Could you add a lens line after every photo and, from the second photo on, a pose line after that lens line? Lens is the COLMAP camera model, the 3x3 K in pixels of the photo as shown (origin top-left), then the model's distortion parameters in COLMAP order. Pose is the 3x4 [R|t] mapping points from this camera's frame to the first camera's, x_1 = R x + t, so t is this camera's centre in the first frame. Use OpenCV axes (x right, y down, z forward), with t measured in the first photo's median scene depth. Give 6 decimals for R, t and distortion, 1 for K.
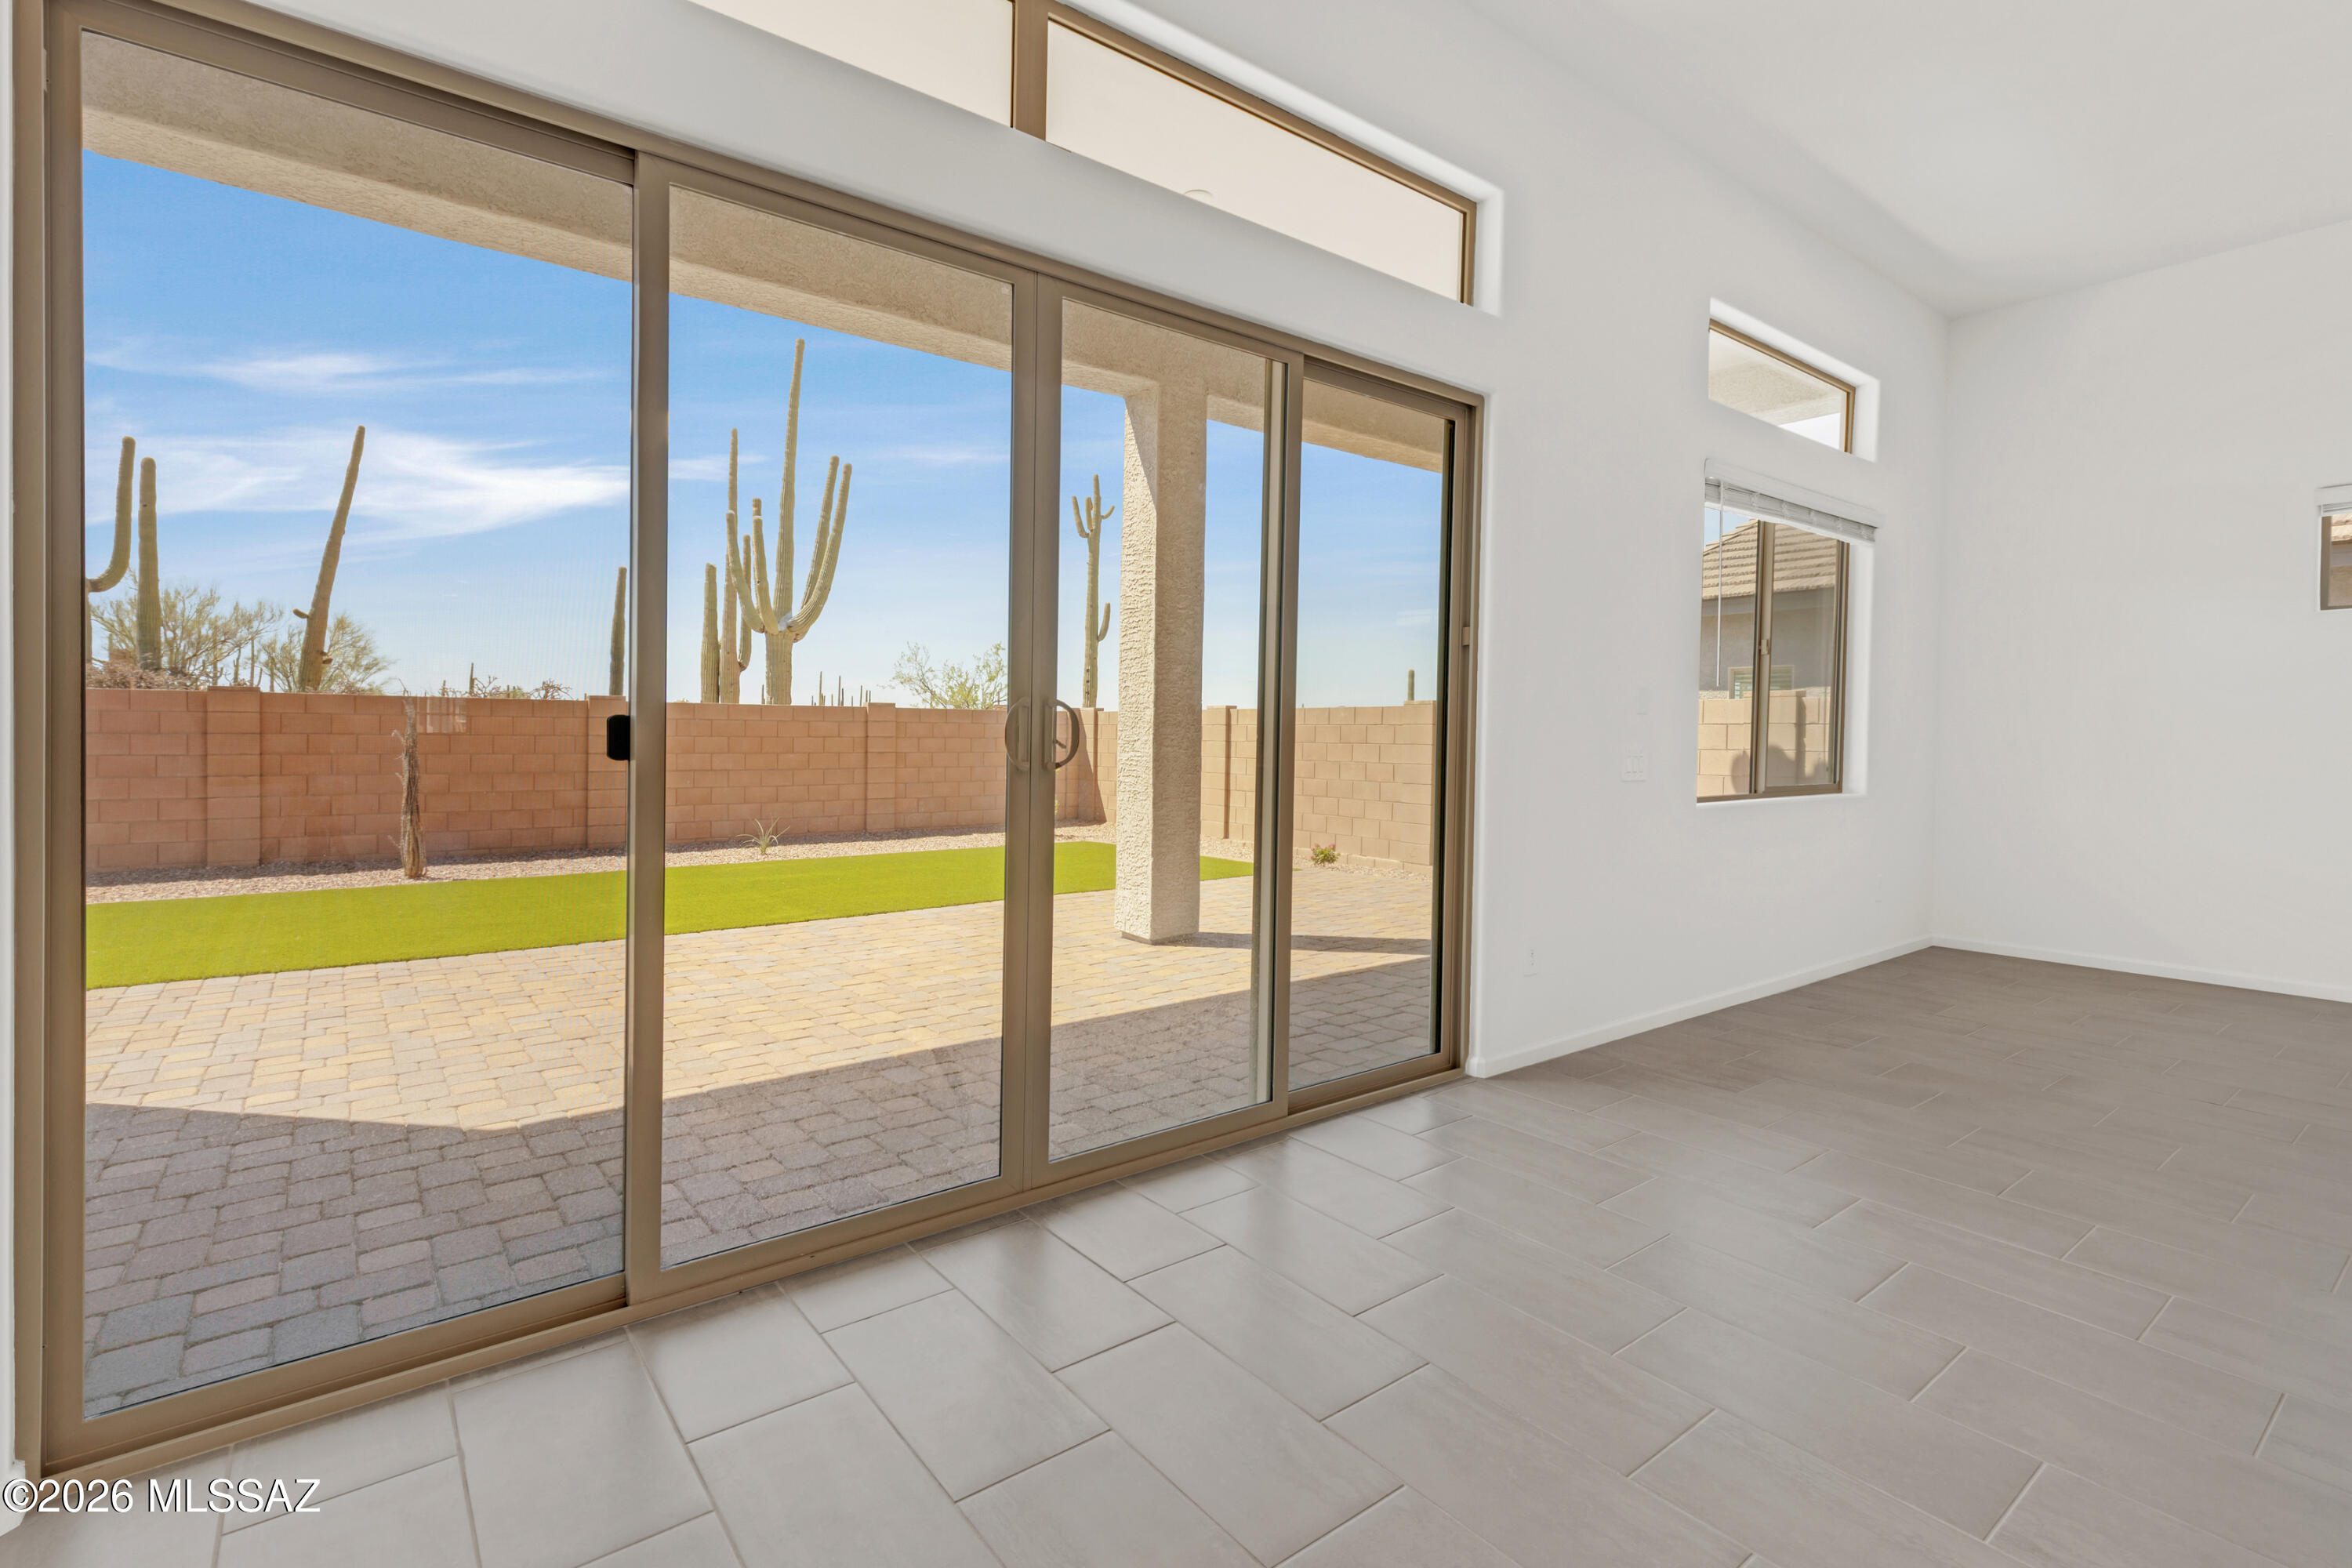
lens RADIAL K [[1072.8, 0, 1162.6], [0, 1072.8, 726.4], [0, 0, 1]] dist [0.003387, 0.000518]
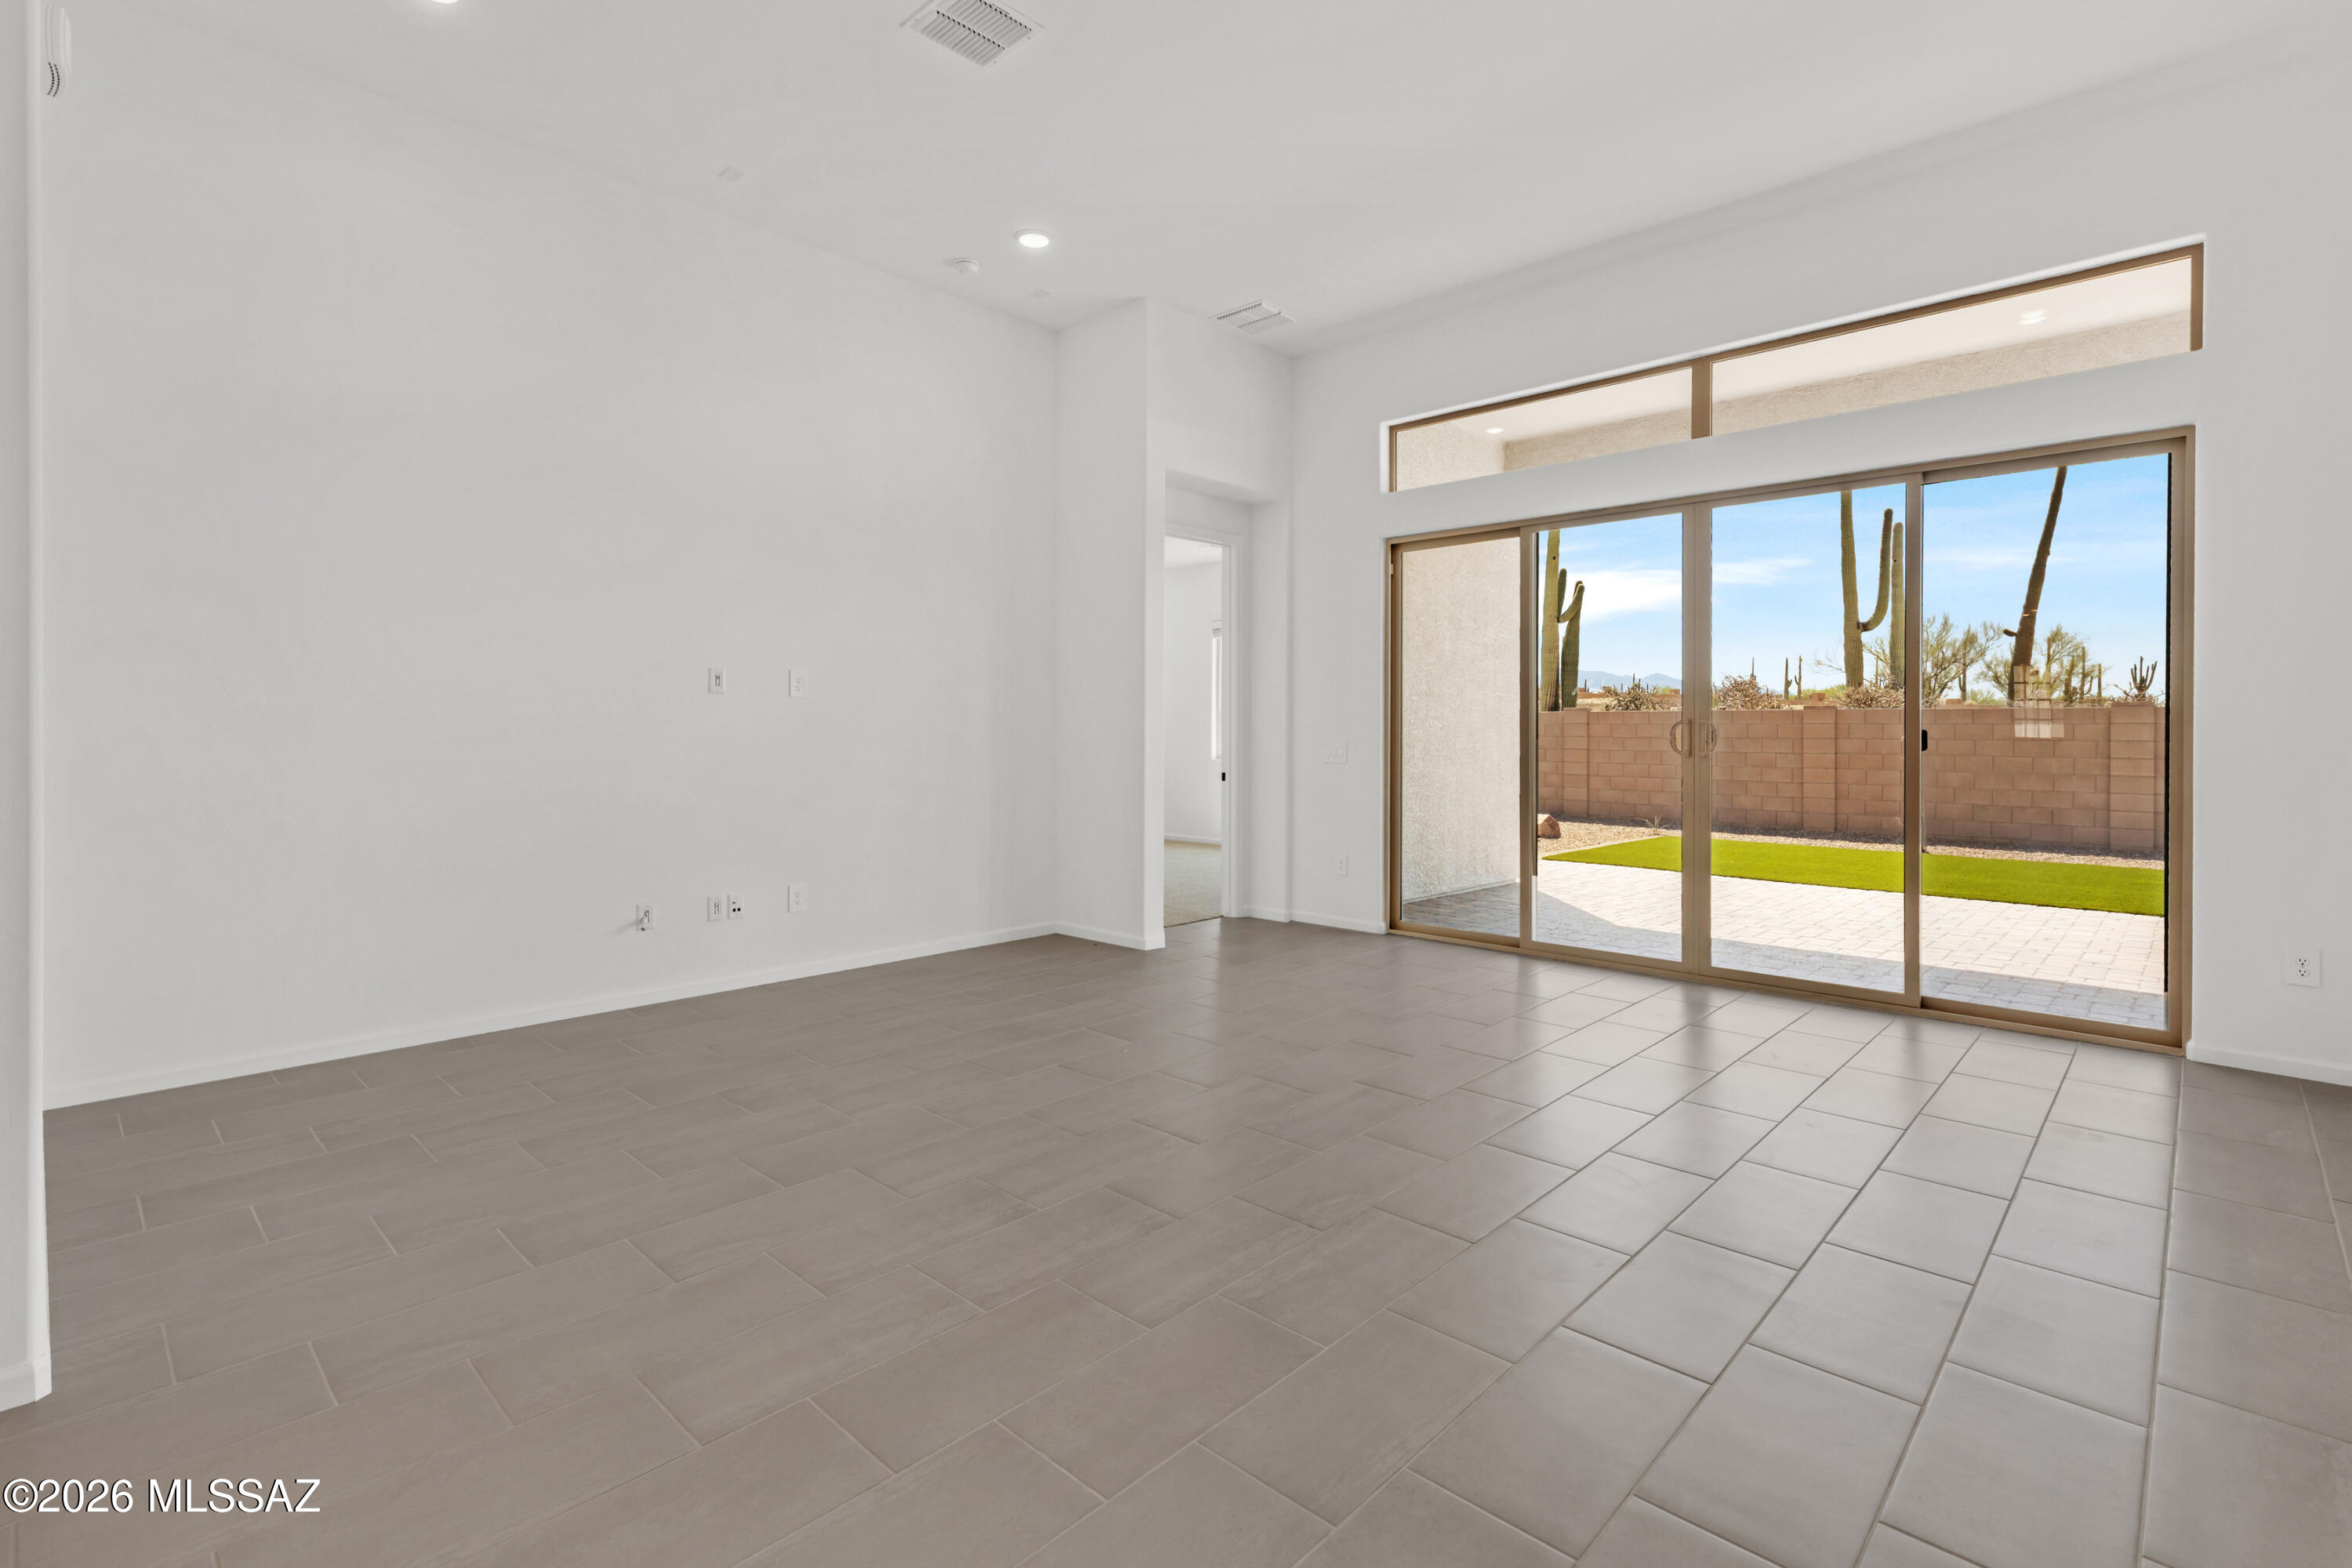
lens RADIAL K [[1072.8, 0, 1207.1], [0, 1072.8, 777.4], [0, 0, 1]] dist [0.003387, 0.000518]
pose [[0.165069, 0.036386, -0.985611, 0.283519], [0.006850, 0.999253, 0.038037, -0.001571], [0.986258, -0.013030, 0.164697, -0.033186]]
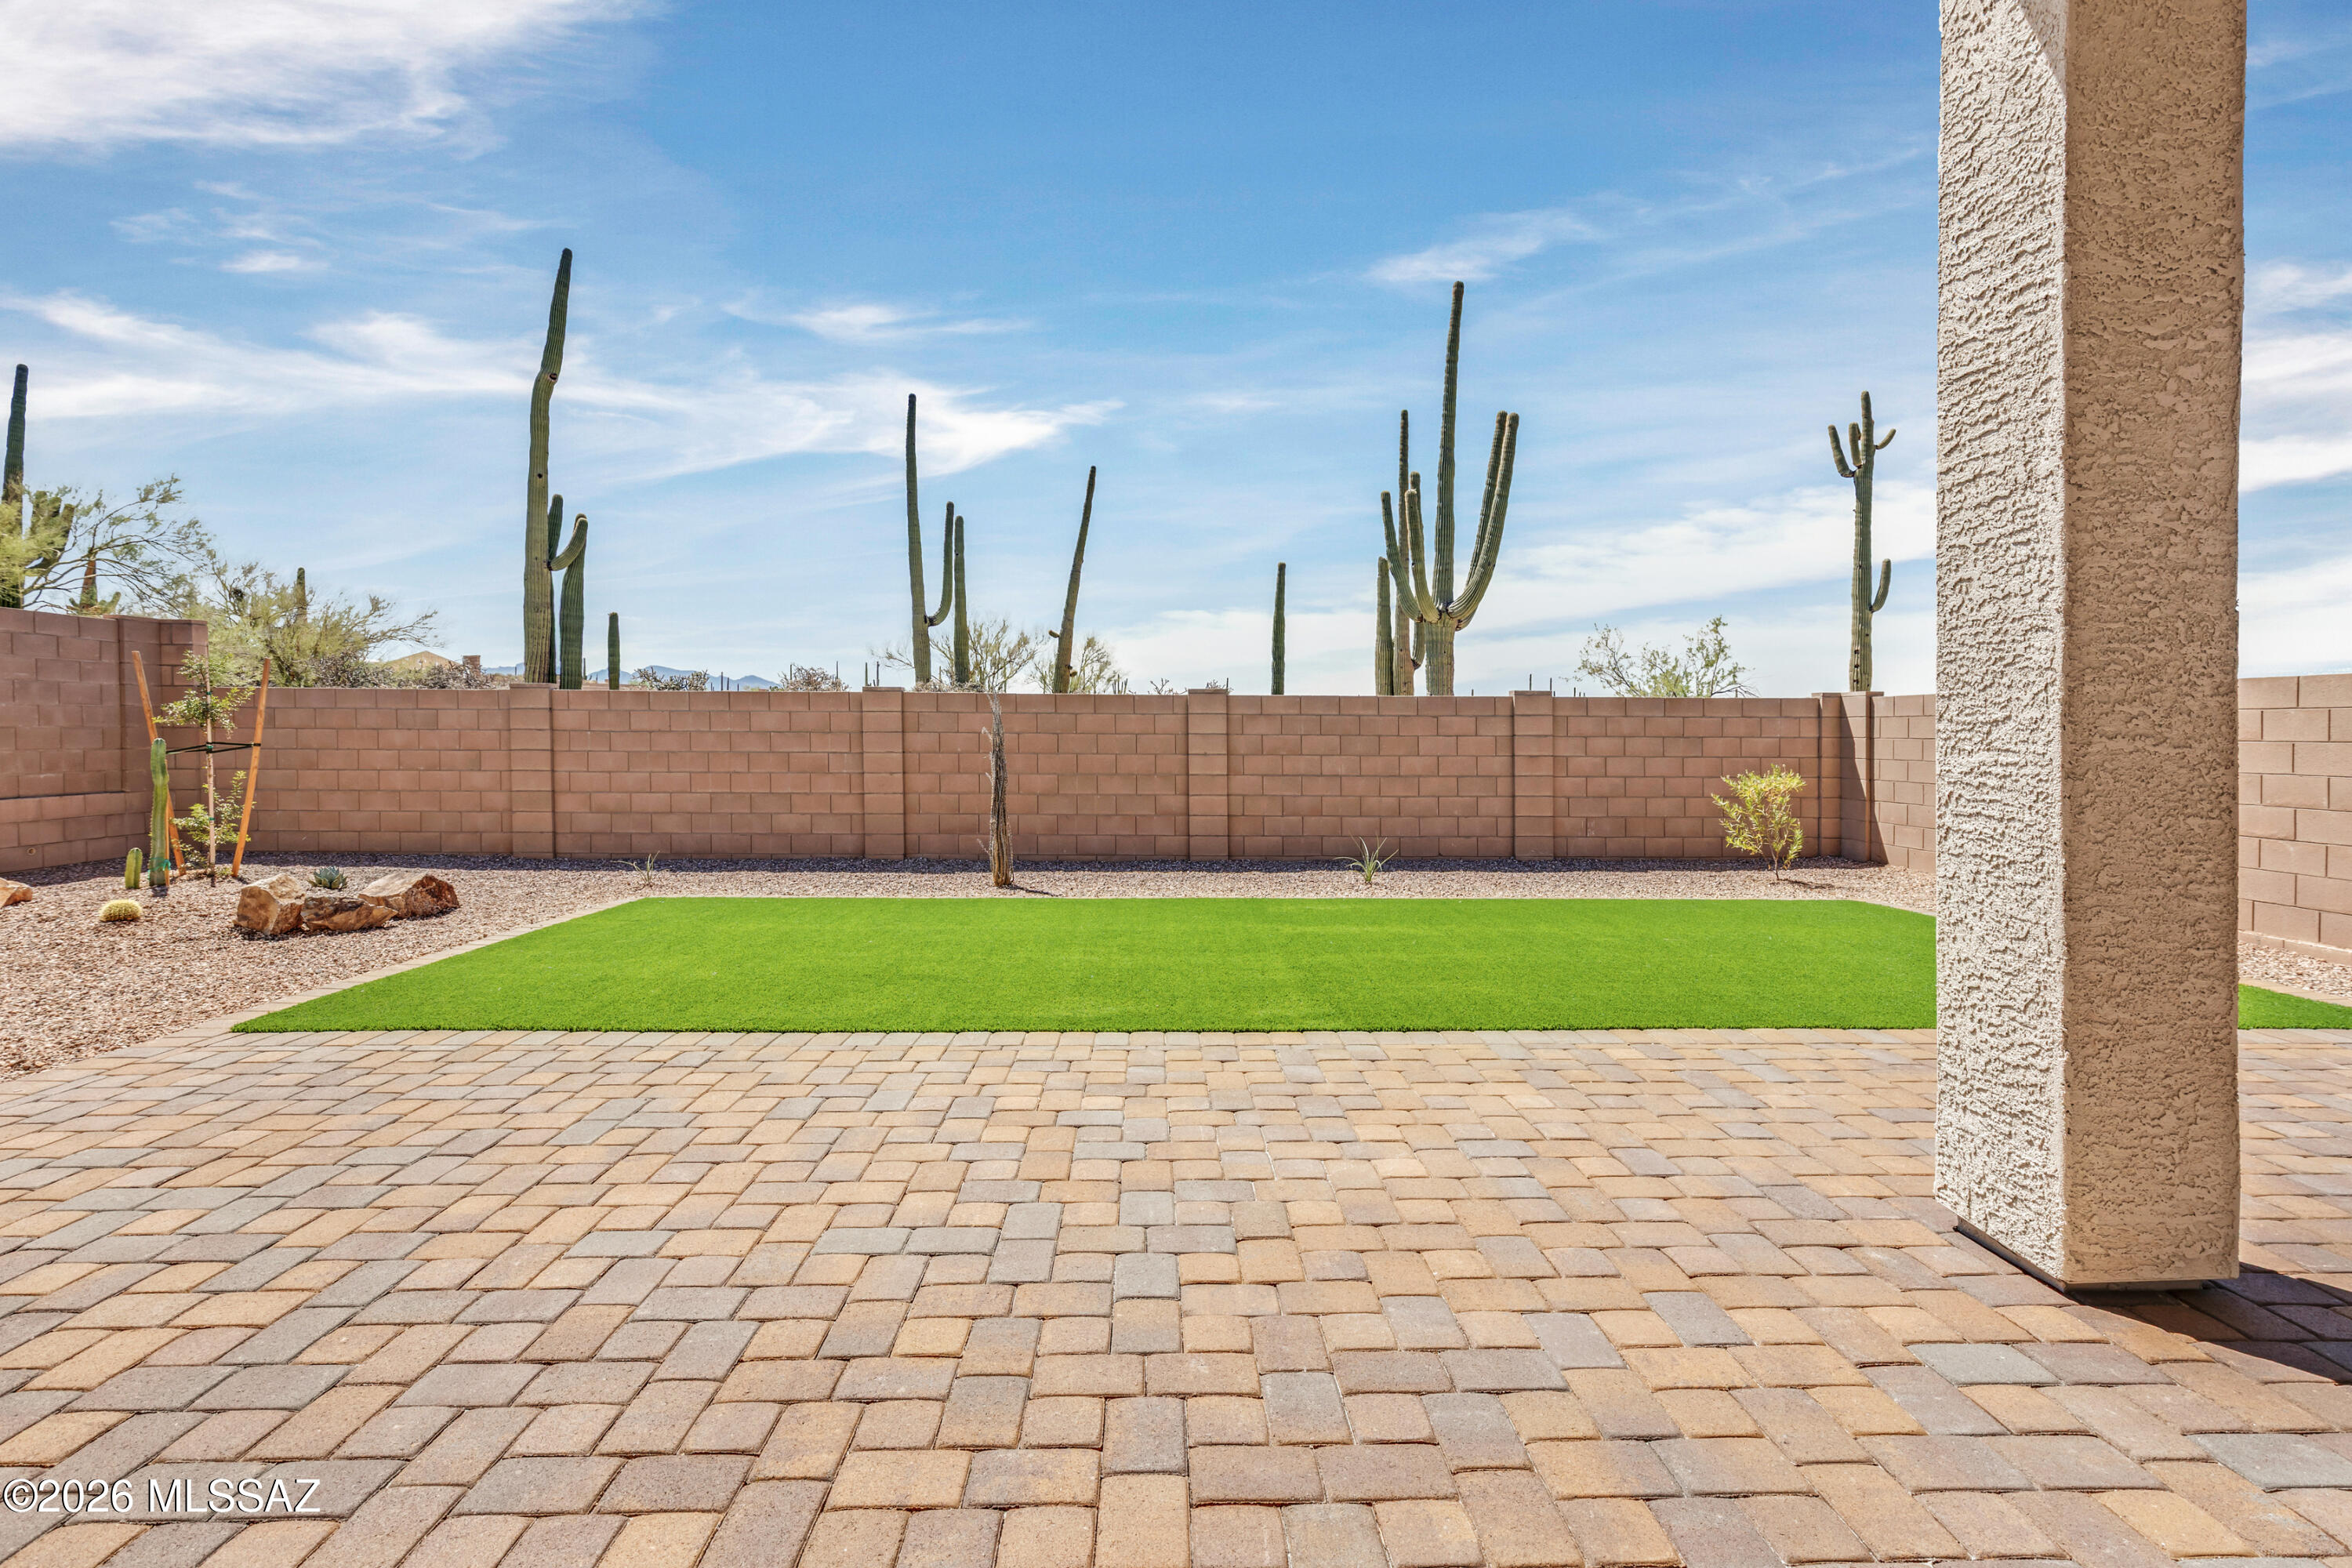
lens RADIAL K [[1072.8, 0, 1160.5], [0, 1072.8, 717.5], [0, 0, 1]] dist [0.003387, 0.000518]
pose [[0.798542, -0.013909, -0.601779, -0.013582], [0.005949, 0.999867, -0.015217, 0.006615], [0.601910, 0.008572, 0.798518, 0.219792]]
